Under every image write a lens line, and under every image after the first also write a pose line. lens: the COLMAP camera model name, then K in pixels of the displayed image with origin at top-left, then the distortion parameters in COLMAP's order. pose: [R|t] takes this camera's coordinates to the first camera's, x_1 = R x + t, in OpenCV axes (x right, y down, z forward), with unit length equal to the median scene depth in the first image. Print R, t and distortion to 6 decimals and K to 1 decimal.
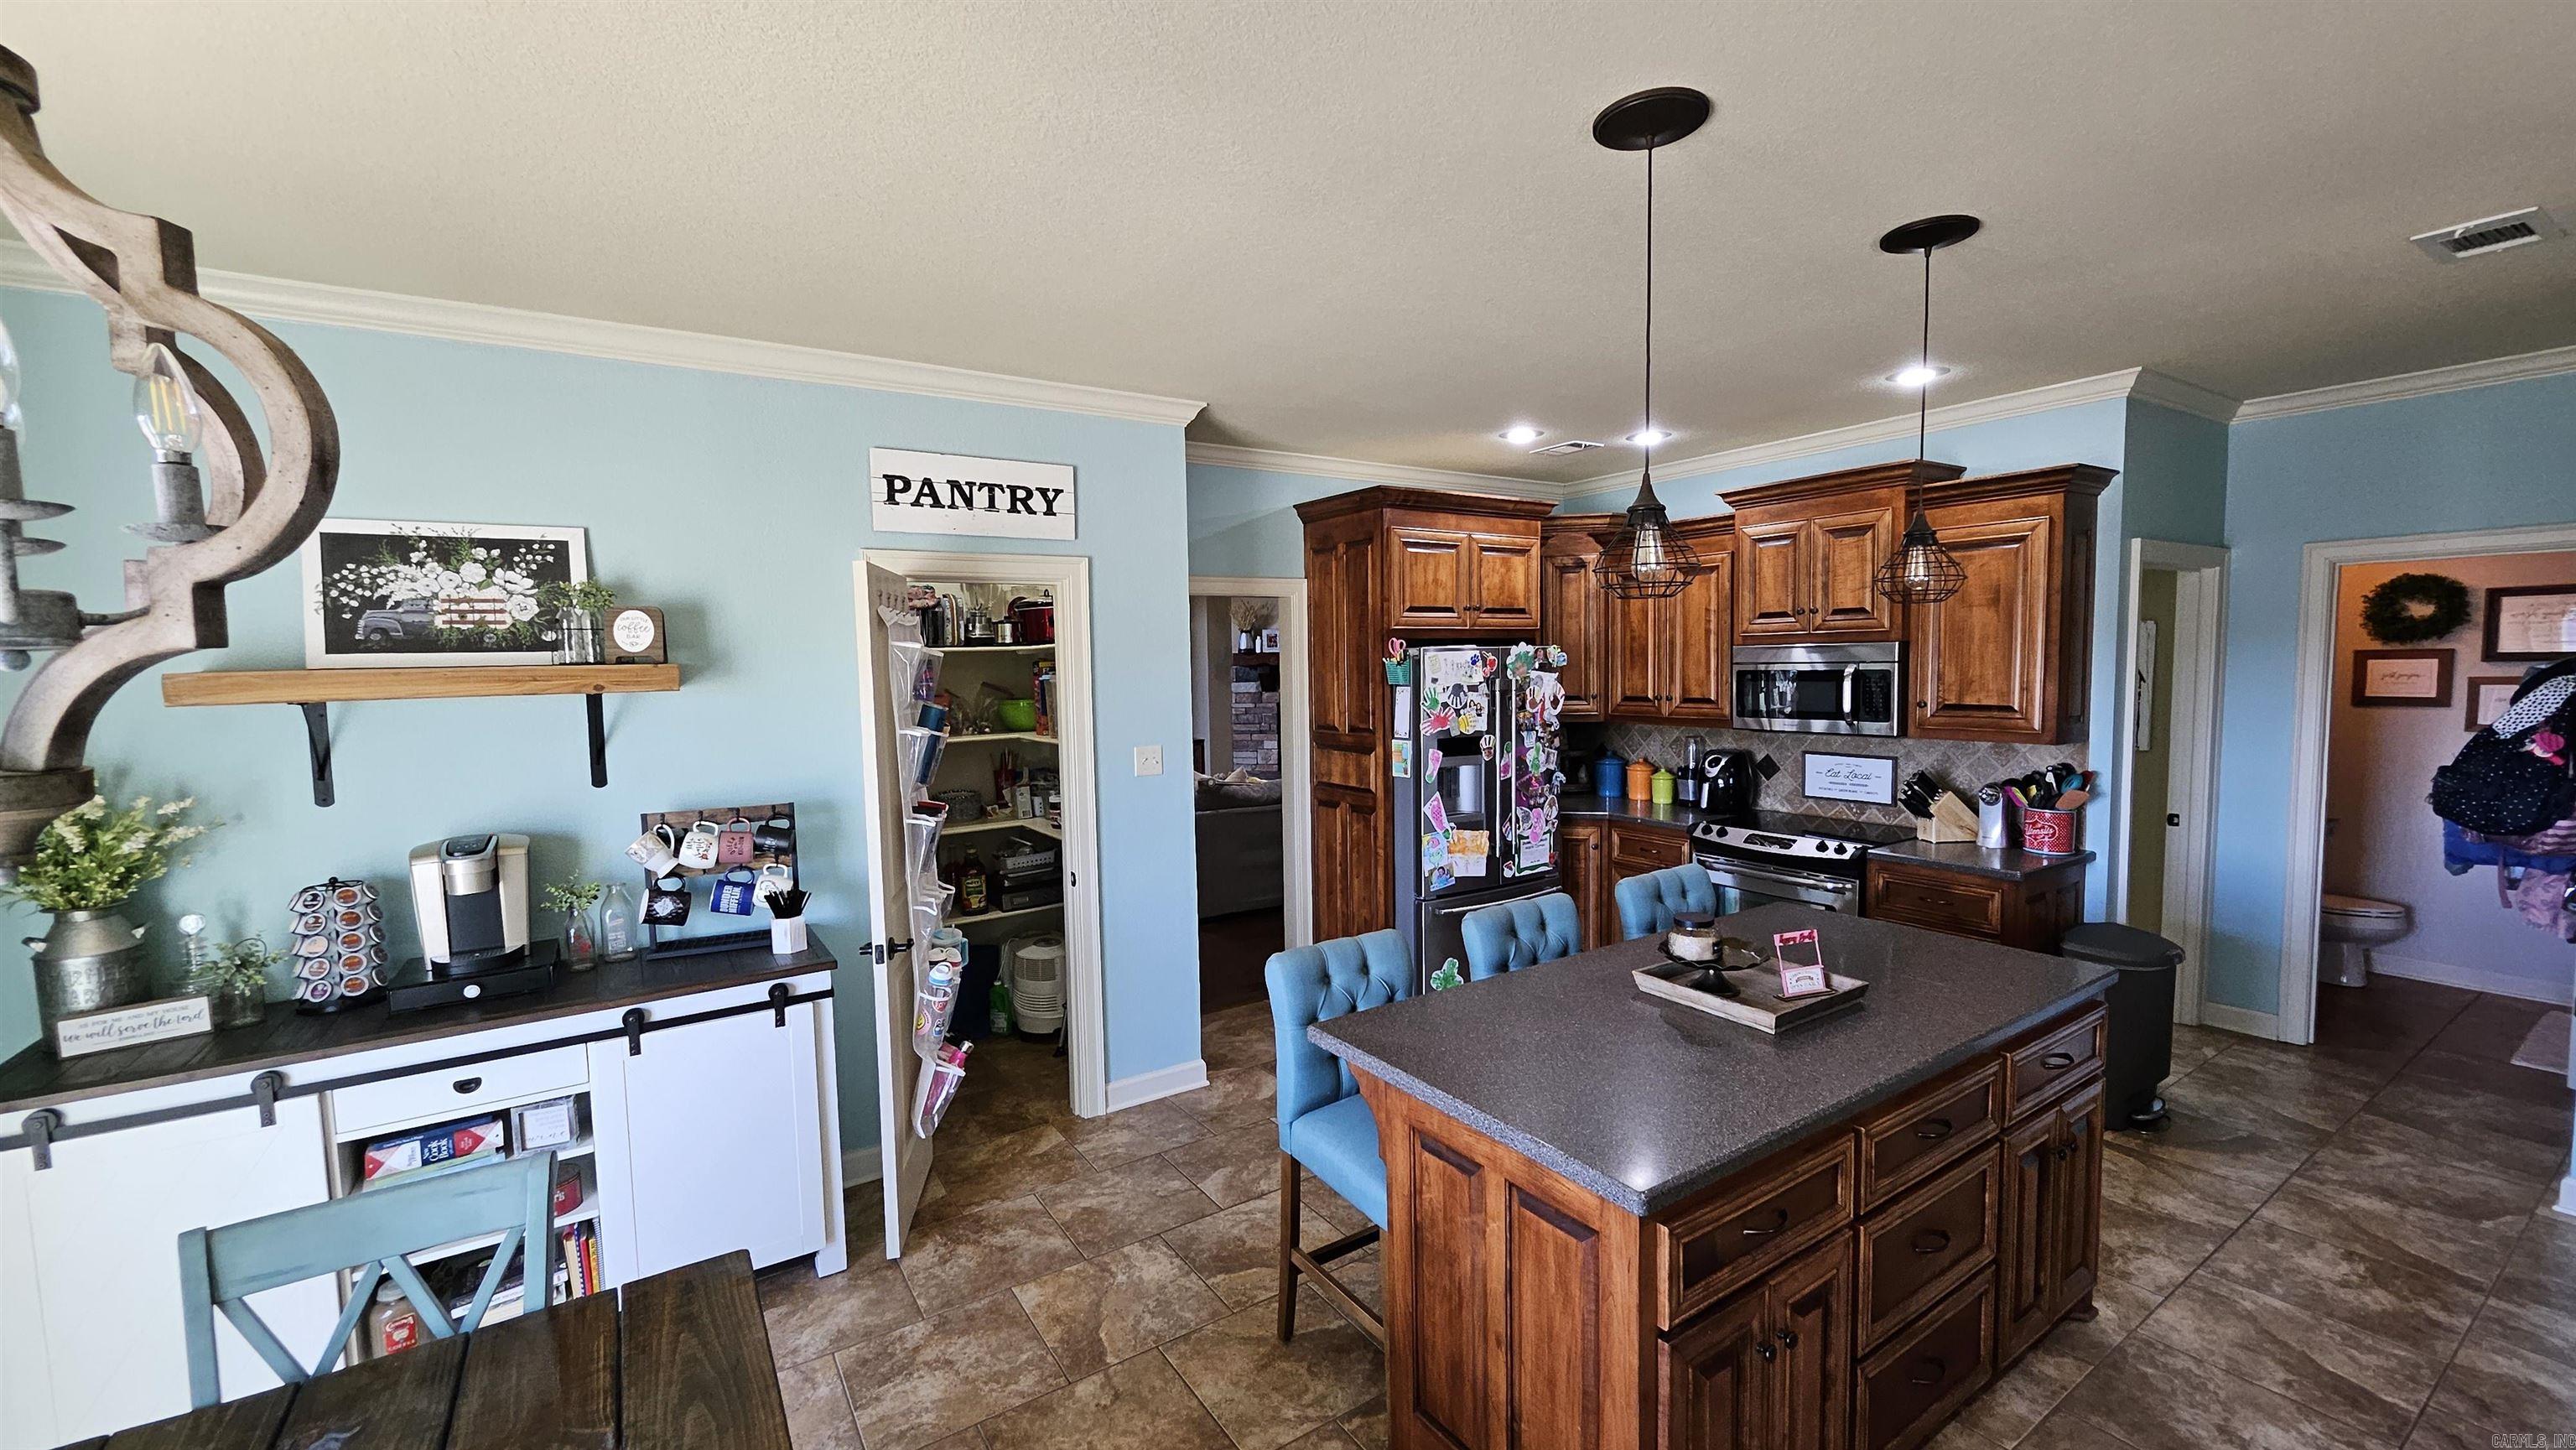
lens RADIAL K [[1005.6, 0, 1275.8], [0, 1005.6, 731.5], [0, 0, 1]] dist [0.000310, -0.000215]
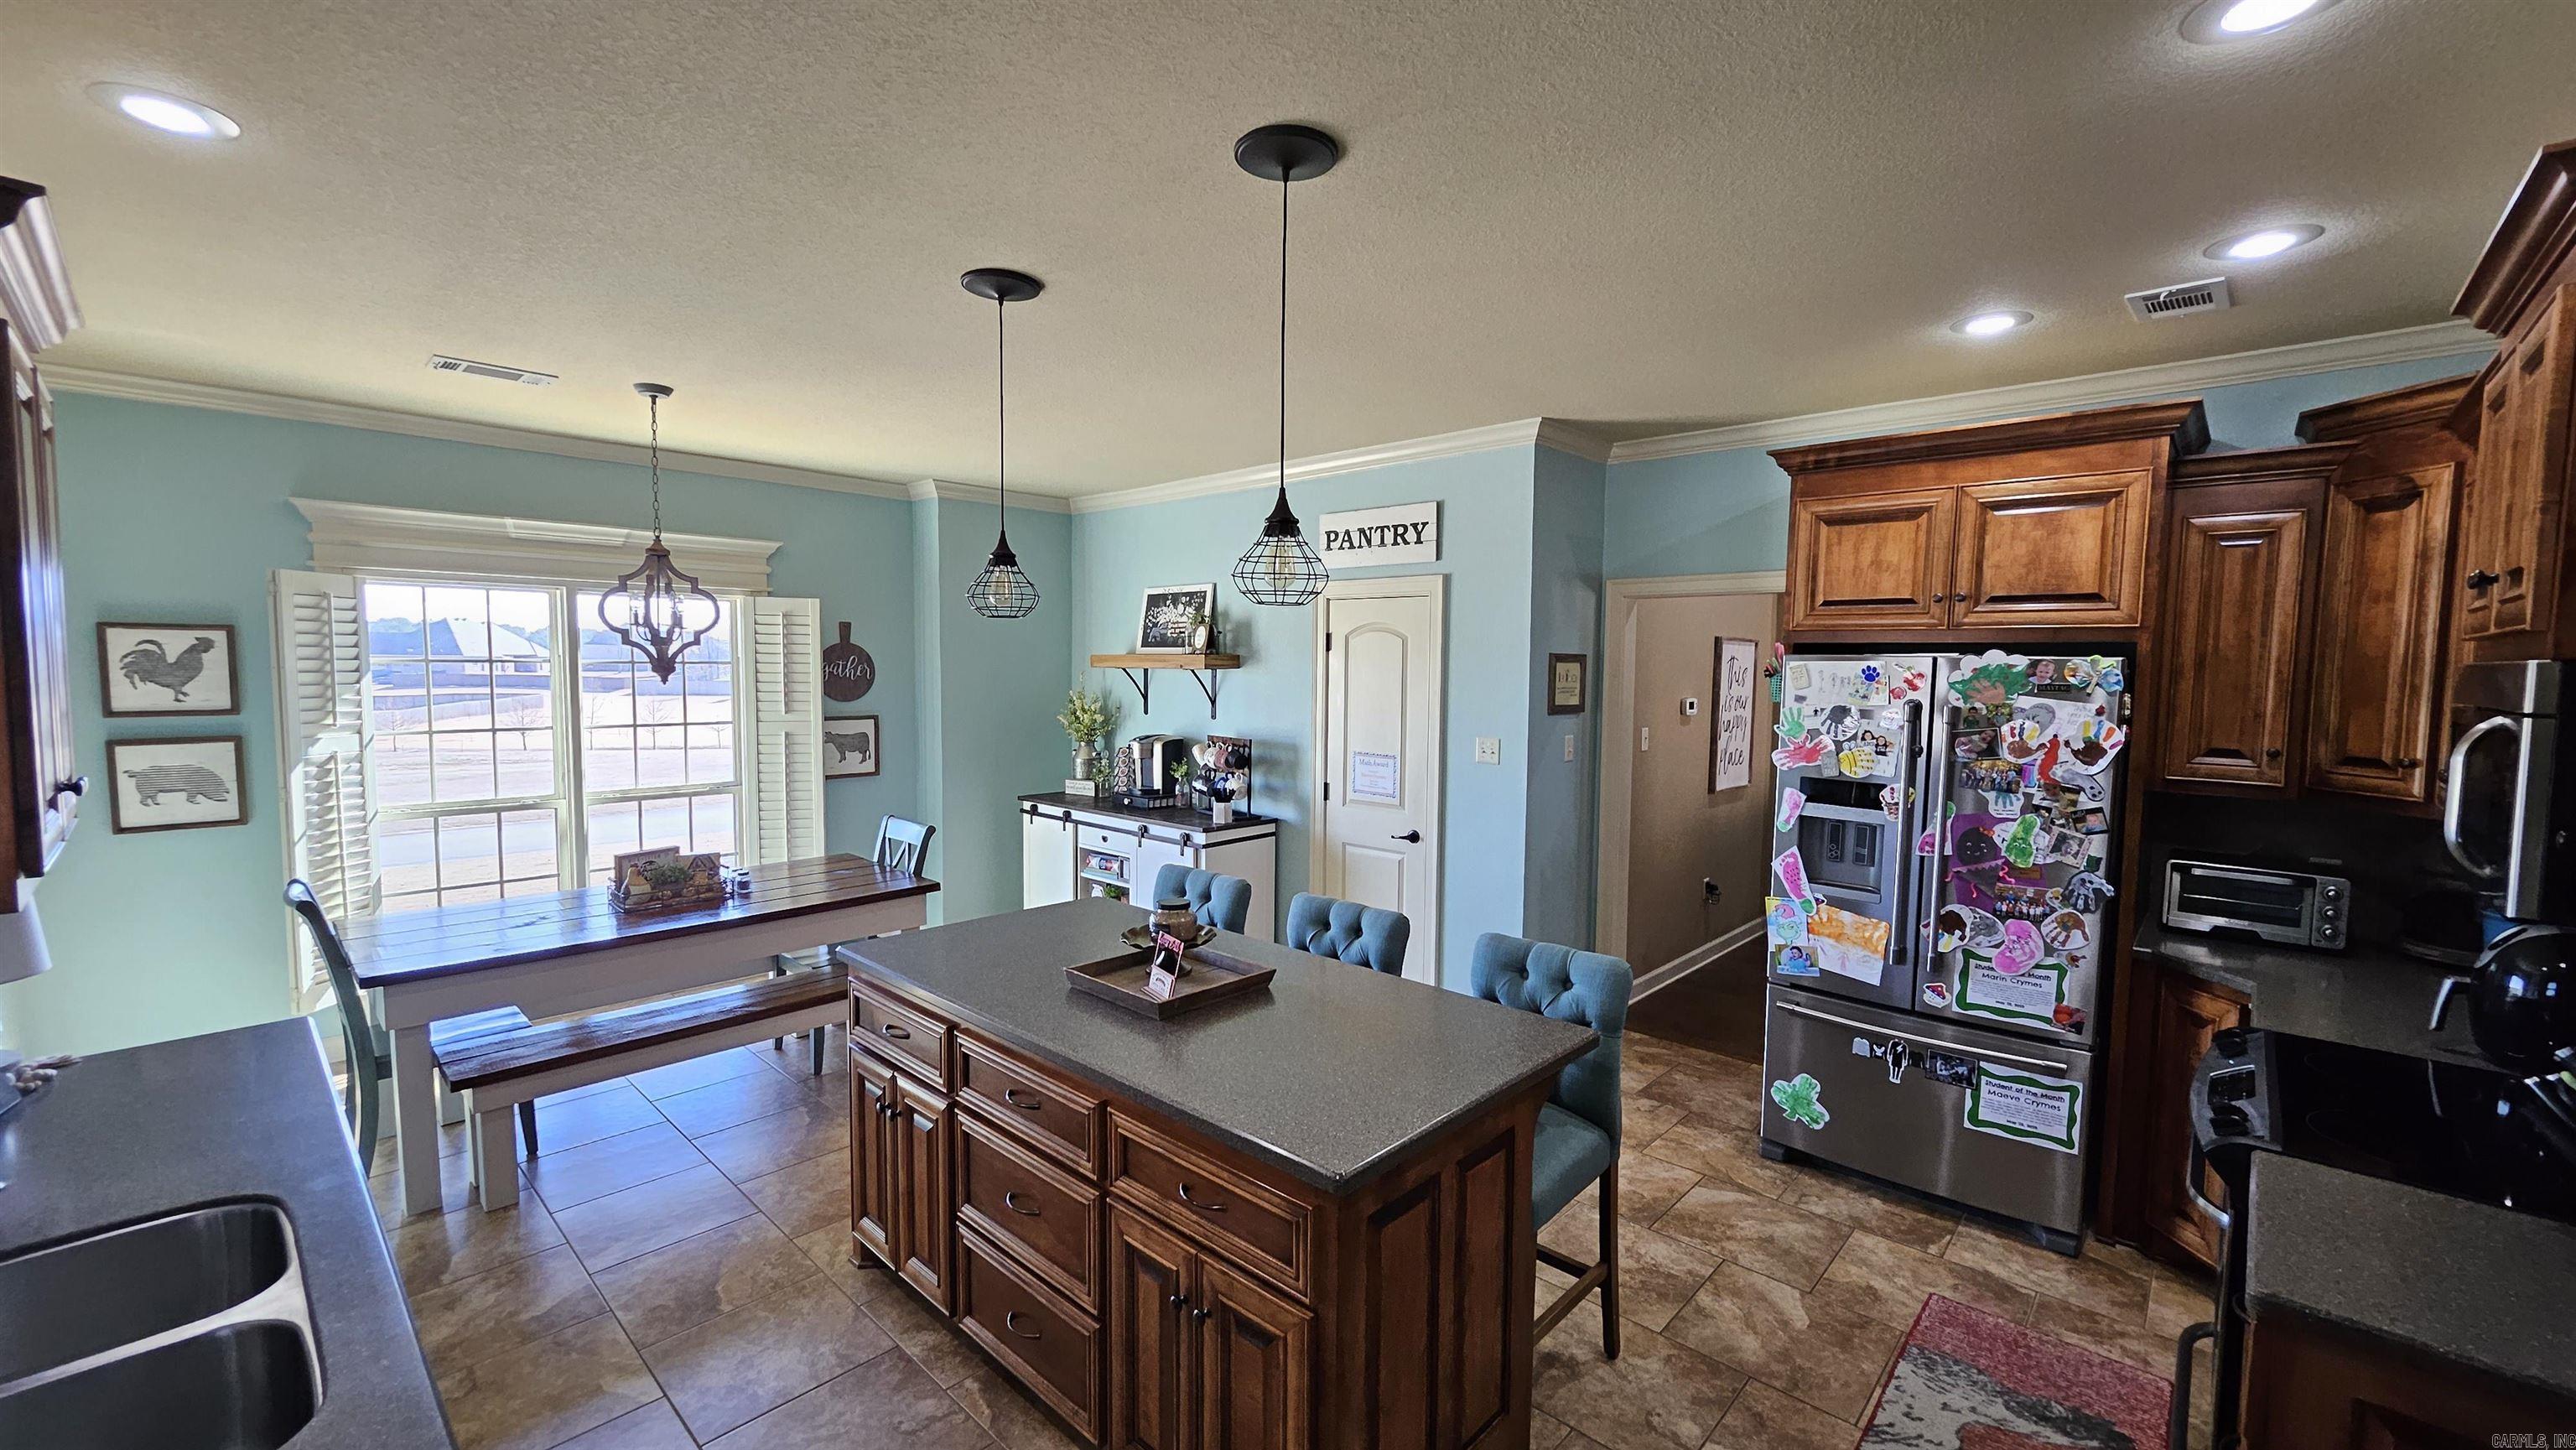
lens RADIAL K [[1031.1, 0, 1291.9], [0, 1031.1, 734.6], [0, 0, 1]] dist [0.000319, -0.000396]
pose [[0.239424, 0.092497, -0.966499, 0.847449], [-0.087102, 0.993484, 0.073502, -0.049294], [0.967000, 0.066586, 0.245920, 0.458057]]
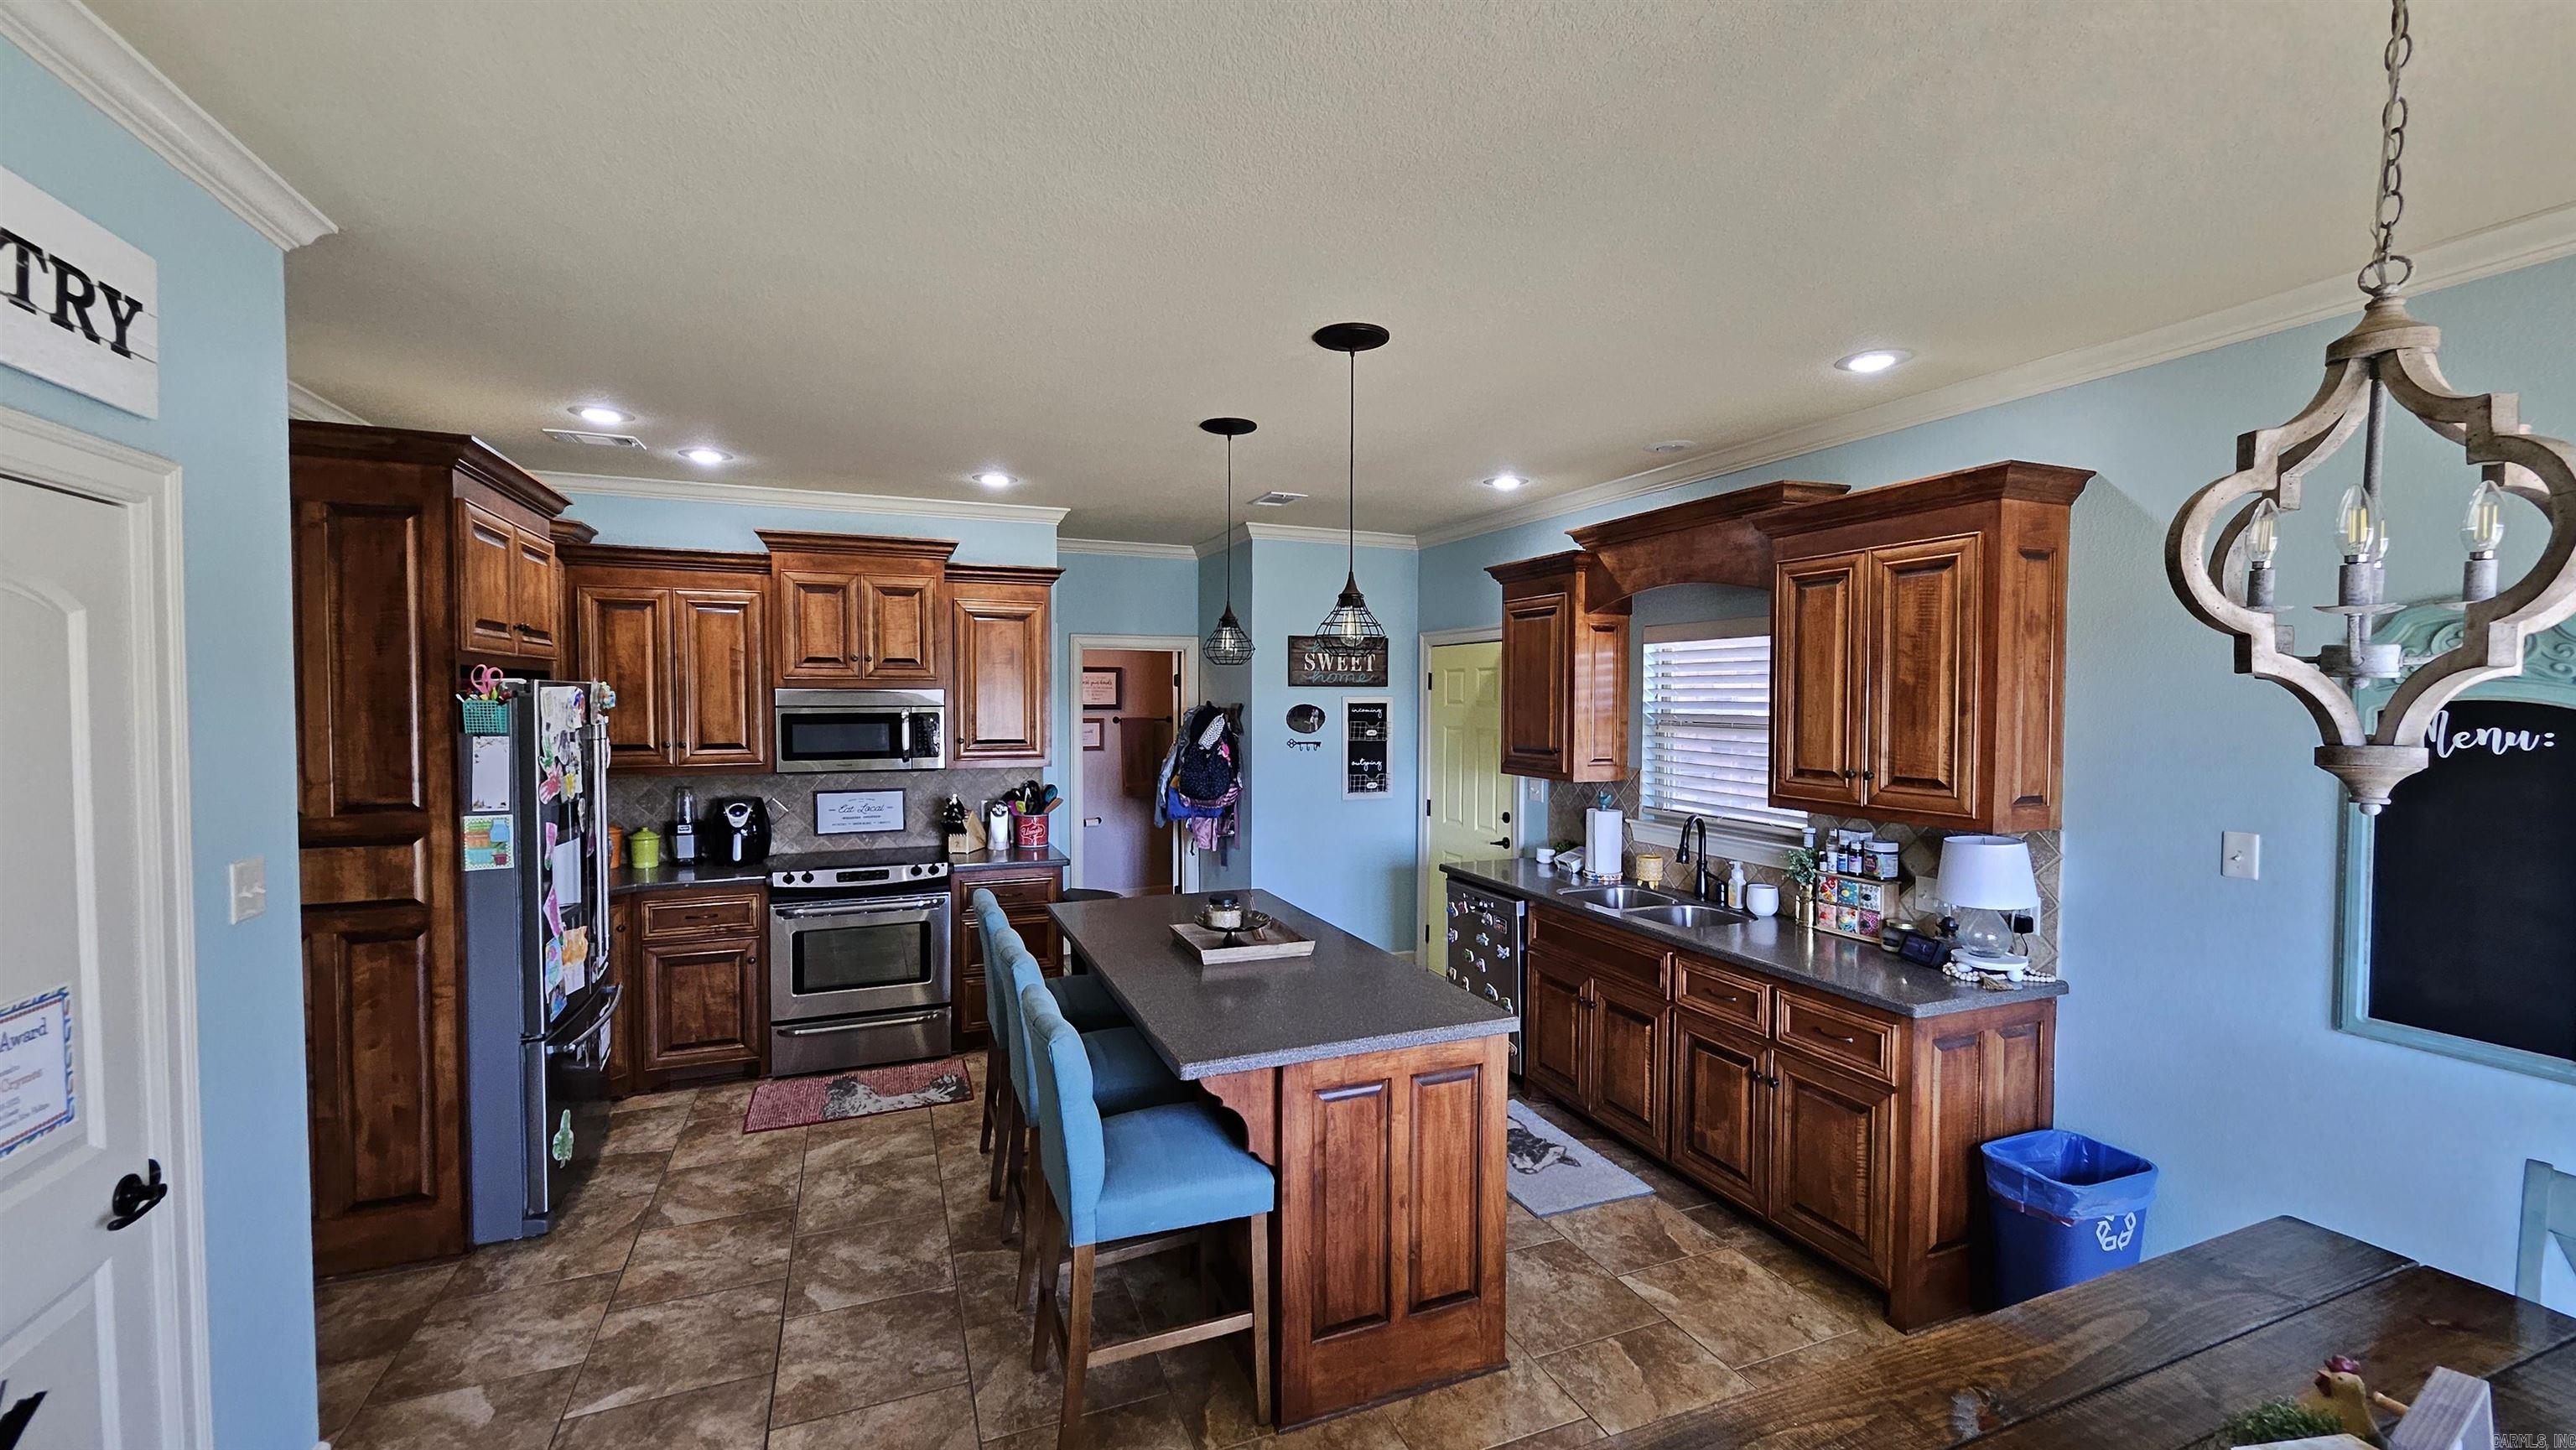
lens RADIAL K [[1031.1, 0, 1291.9], [0, 1031.1, 734.6], [0, 0, 1]] dist [0.000319, -0.000396]
pose [[0.179982, -0.017176, 0.983520, -0.486824], [0.063484, 0.997966, 0.005811, -0.015869], [-0.981619, 0.061391, 0.180706, 0.358386]]
